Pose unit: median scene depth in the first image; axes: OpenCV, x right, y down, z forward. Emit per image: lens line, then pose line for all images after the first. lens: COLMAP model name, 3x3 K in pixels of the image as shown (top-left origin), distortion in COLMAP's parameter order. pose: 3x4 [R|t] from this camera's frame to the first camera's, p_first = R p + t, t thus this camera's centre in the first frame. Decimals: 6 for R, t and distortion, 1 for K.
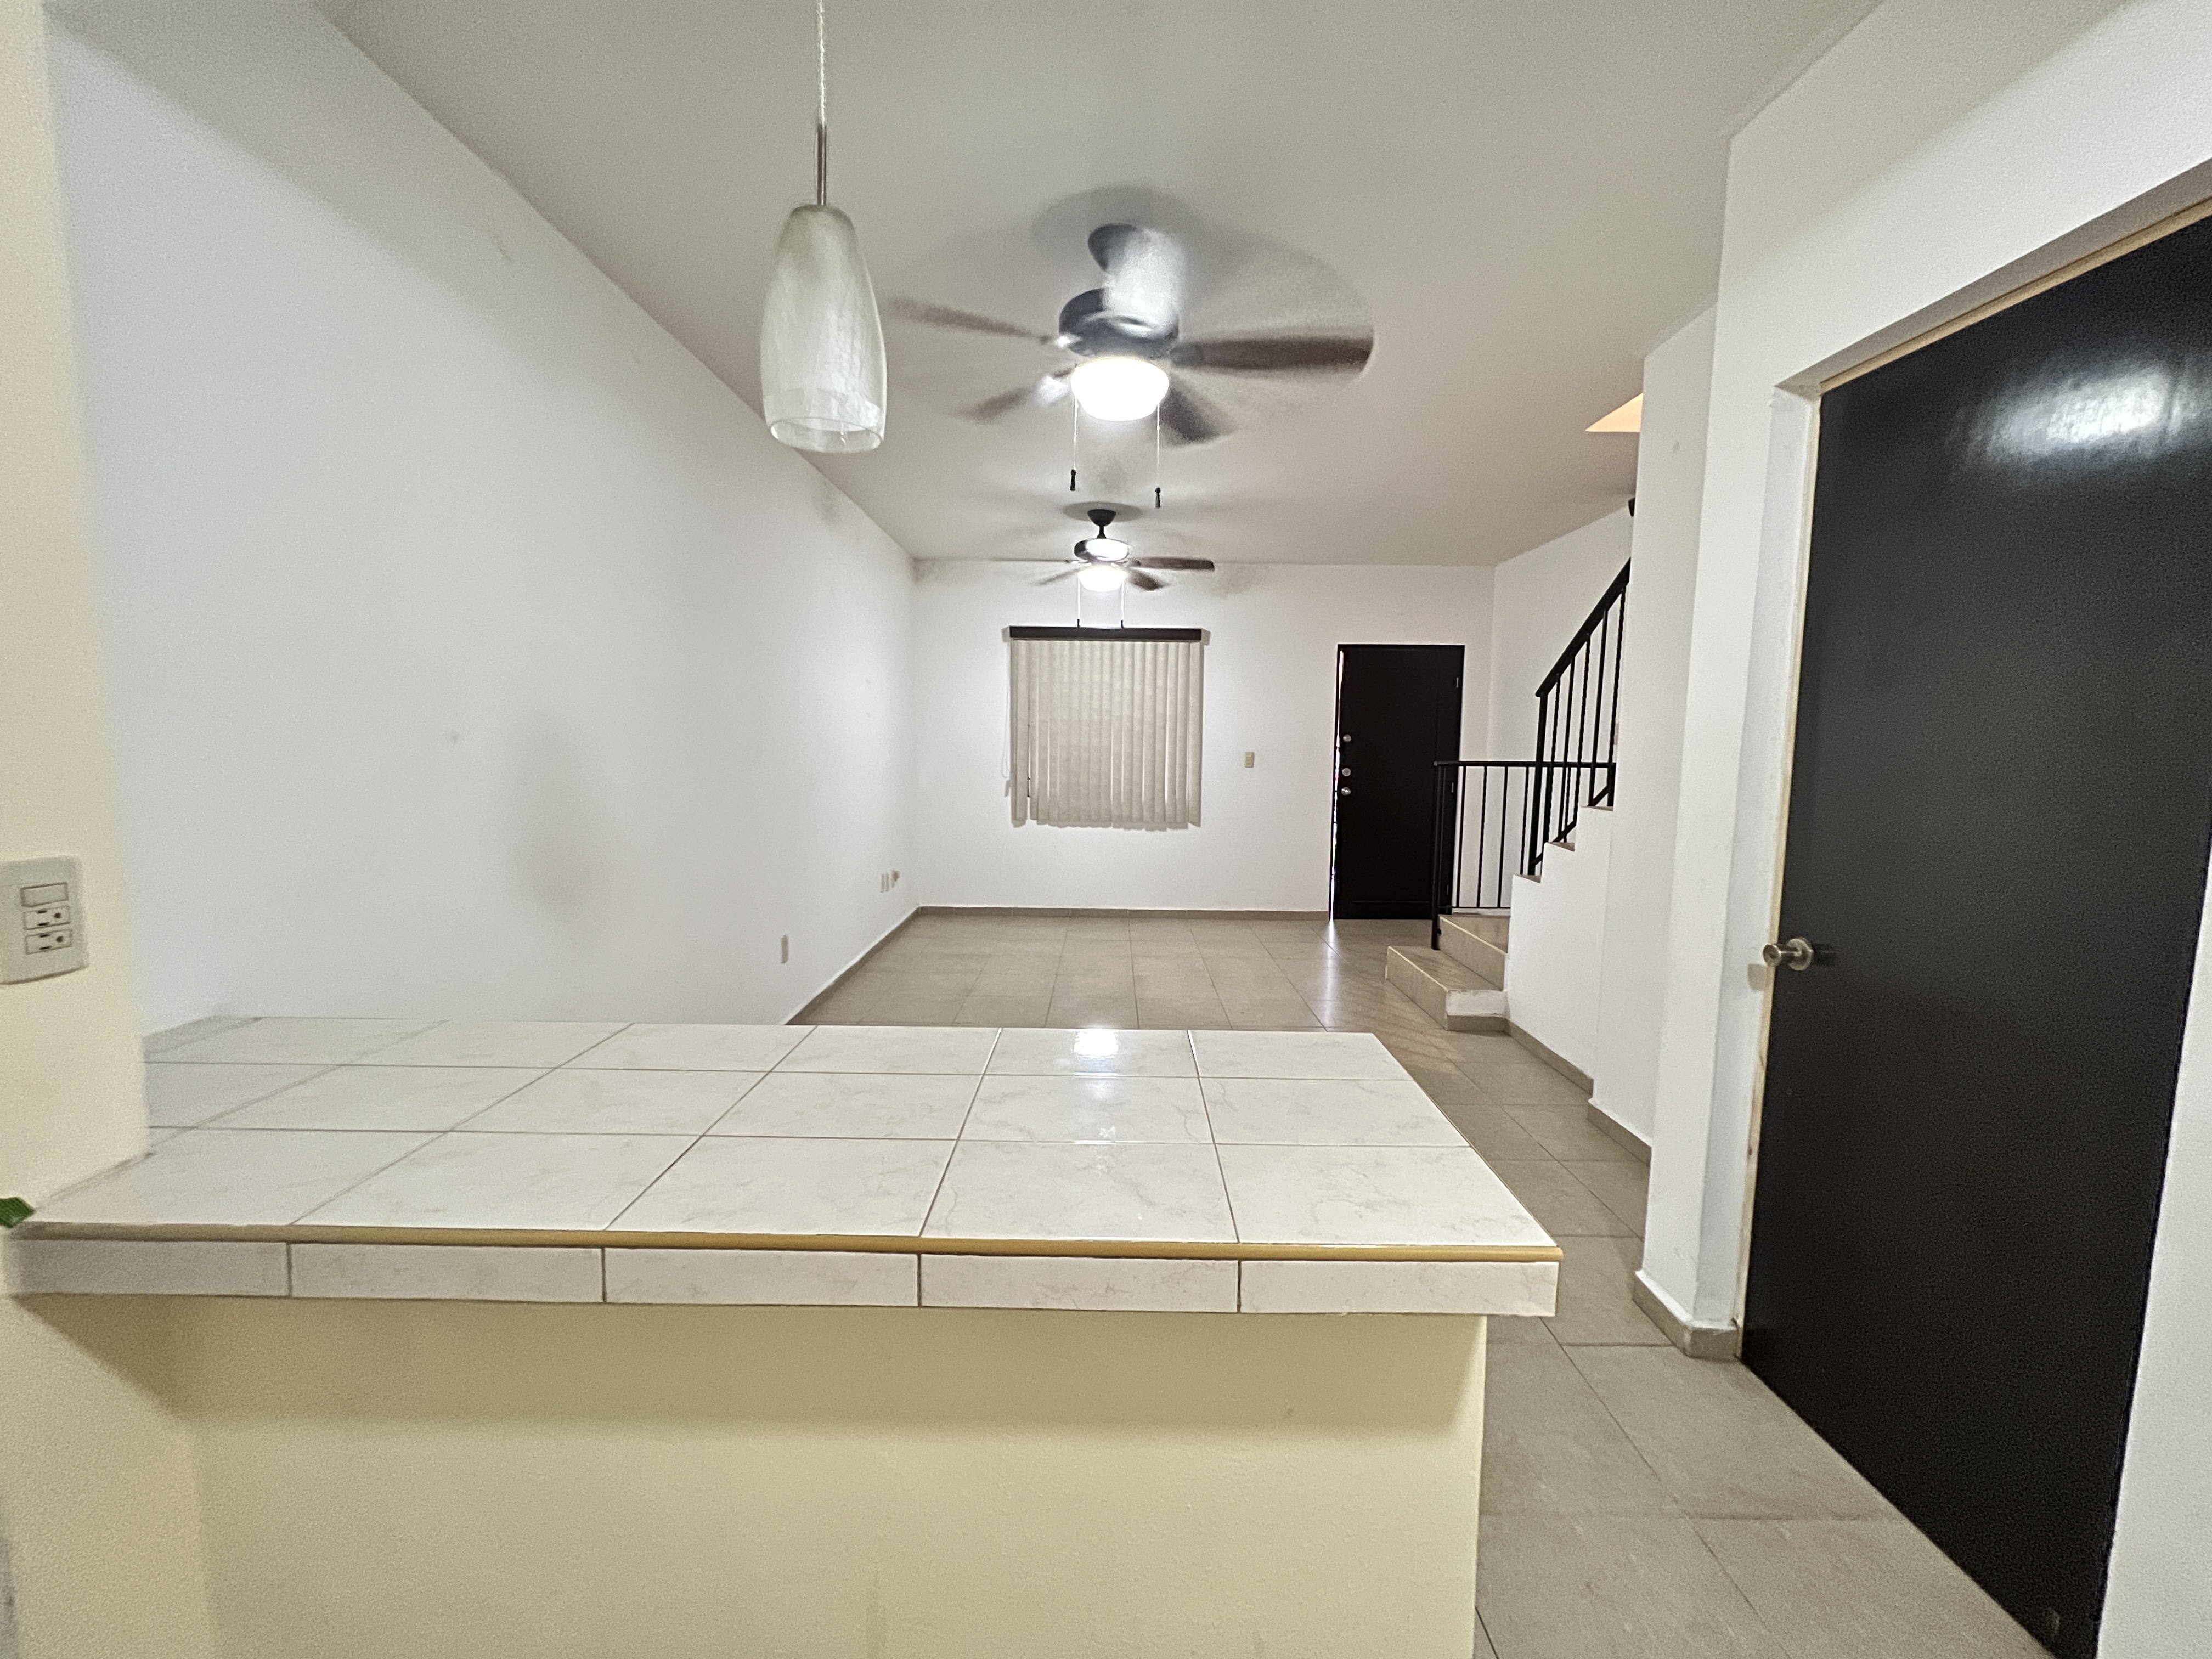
lens RADIAL K [[883.4, 0, 1115.3], [0, 883.4, 826.9], [0, 0, 1]] dist [-0.005003, 0.001942]
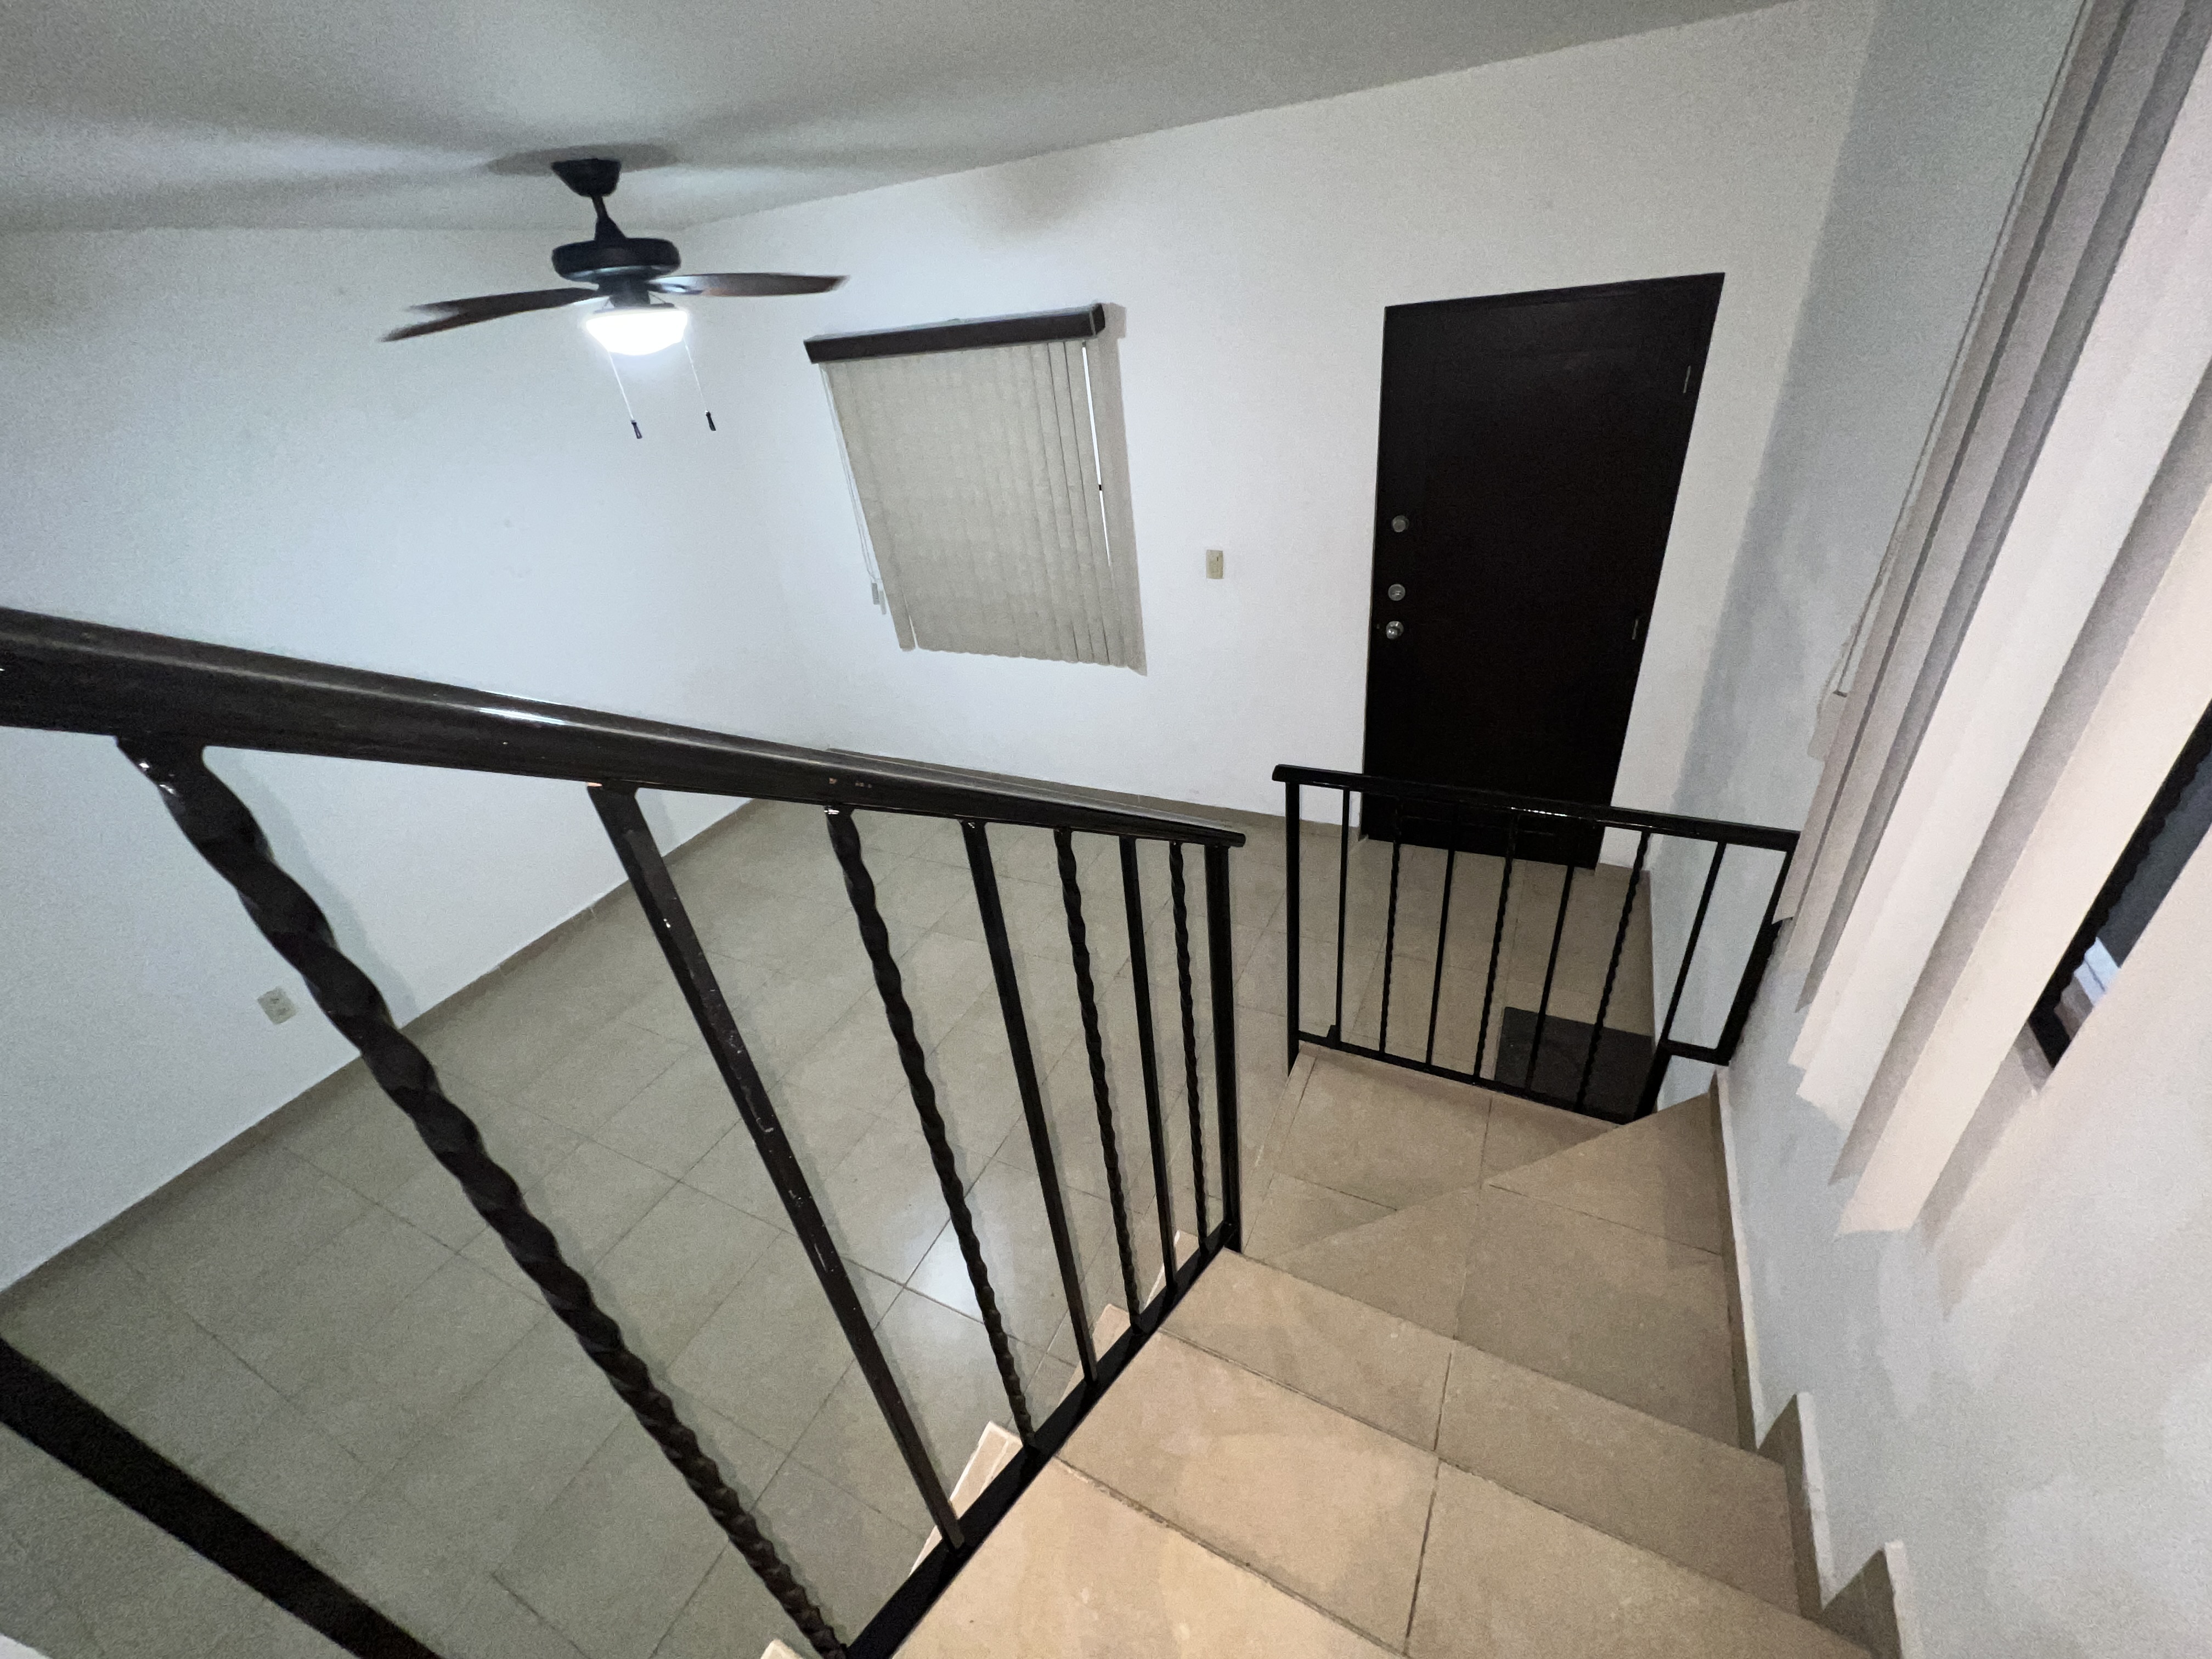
lens RADIAL K [[883.4, 0, 1105.6], [0, 883.4, 827.1], [0, 0, 1]] dist [-0.005003, 0.001942]
pose [[0.886350, 0.144936, -0.439746, 0.356752], [0.068576, 0.898178, 0.434251, -0.172141], [0.457909, -0.415055, 0.786161, 0.472146]]
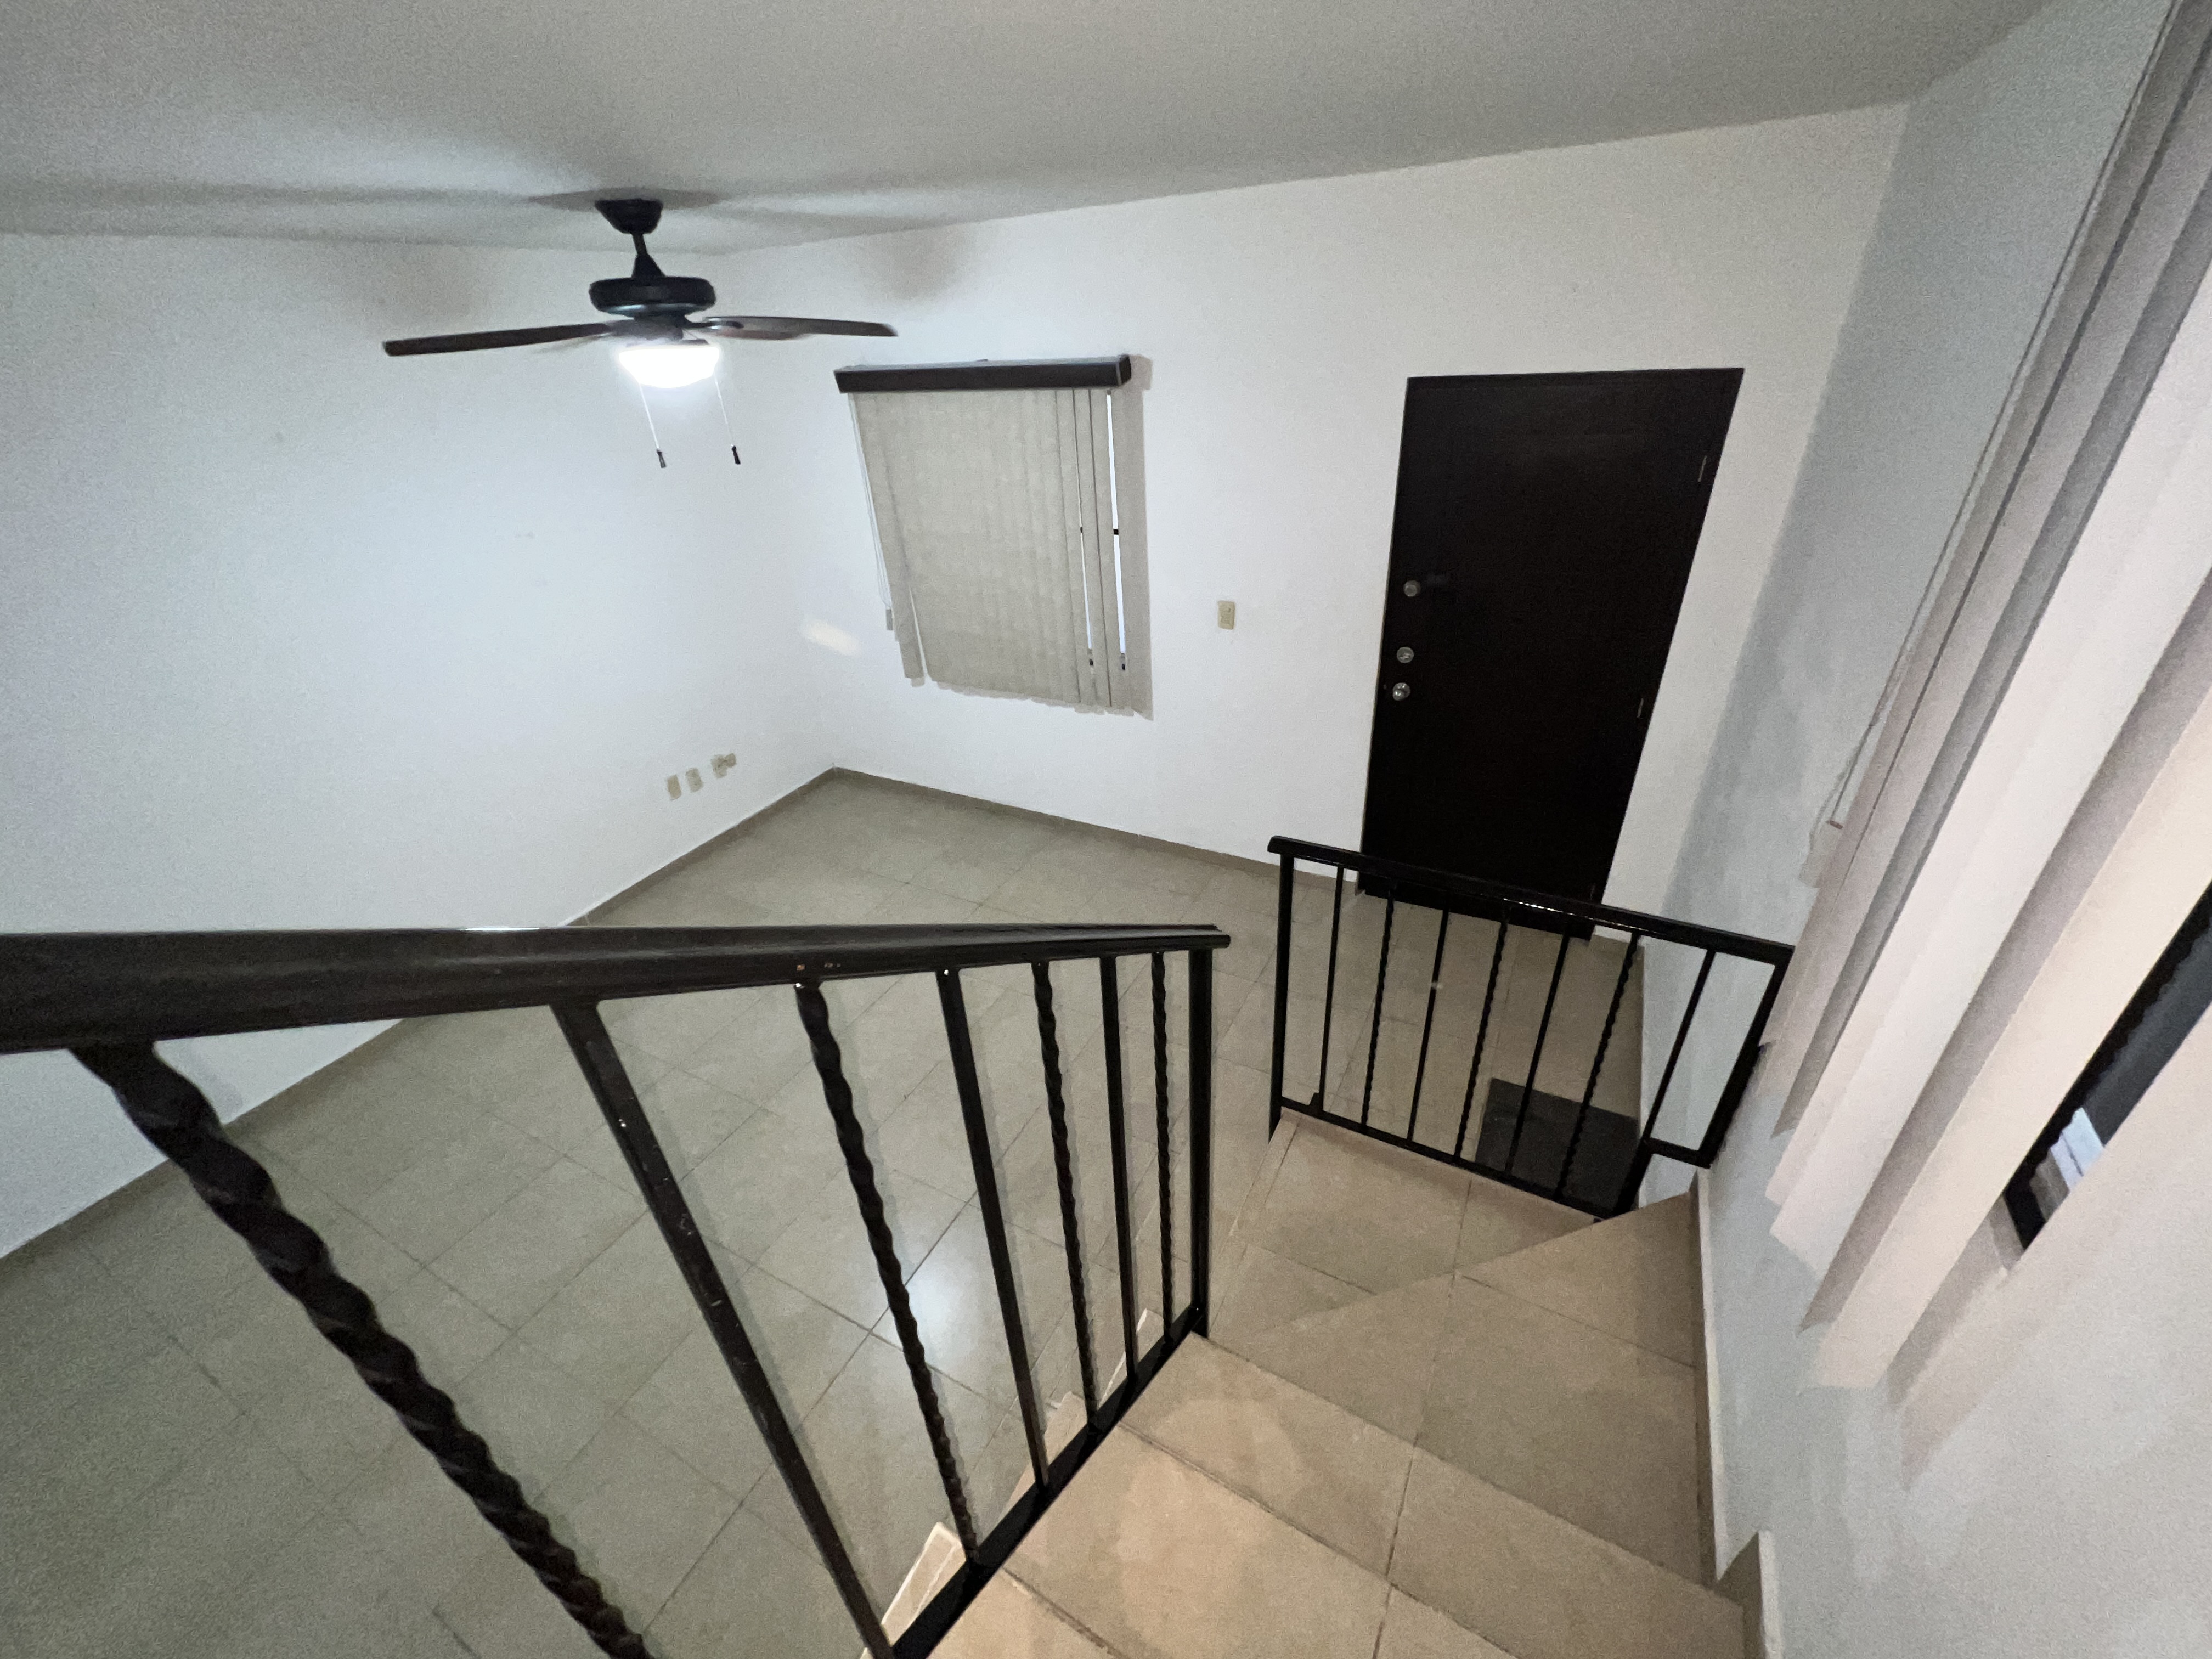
lens RADIAL K [[883.4, 0, 1104.6], [0, 883.4, 827.7], [0, 0, 1]] dist [-0.005003, 0.001942]
pose [[0.874925, 0.188068, -0.446247, 0.356793], [0.015943, 0.909820, 0.414696, -0.185033], [0.483995, -0.369943, 0.793026, 0.478484]]
